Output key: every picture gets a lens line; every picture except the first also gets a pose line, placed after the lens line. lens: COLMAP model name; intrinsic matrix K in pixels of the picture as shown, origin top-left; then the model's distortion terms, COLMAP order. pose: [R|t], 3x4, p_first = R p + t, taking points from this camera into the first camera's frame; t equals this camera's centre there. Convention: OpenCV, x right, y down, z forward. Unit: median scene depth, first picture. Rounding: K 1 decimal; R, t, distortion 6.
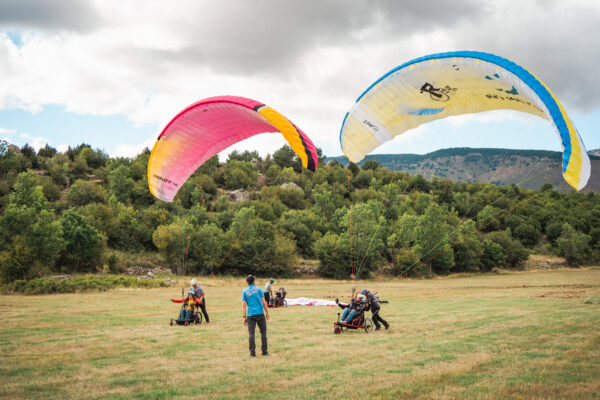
lens RADIAL K [[947.2, 0, 300.0], [0, 947.2, 200.0], [0, 0, 1]] dist [-0.022960, -0.029710]
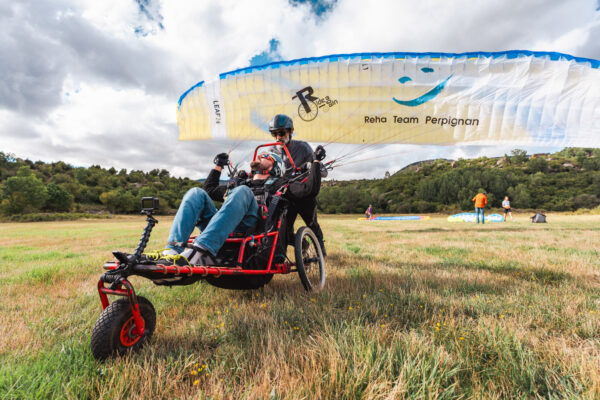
lens RADIAL K [[279.7, 0, 300.0], [0, 279.7, 200.0], [0, 0, 1]] dist [-0.000267, -0.000185]
pose [[0.883293, 0.022055, 0.468303, -0.038670], [-0.030391, 0.999486, 0.010250, 0.020112], [-0.467836, -0.023286, 0.883509, 0.157428]]
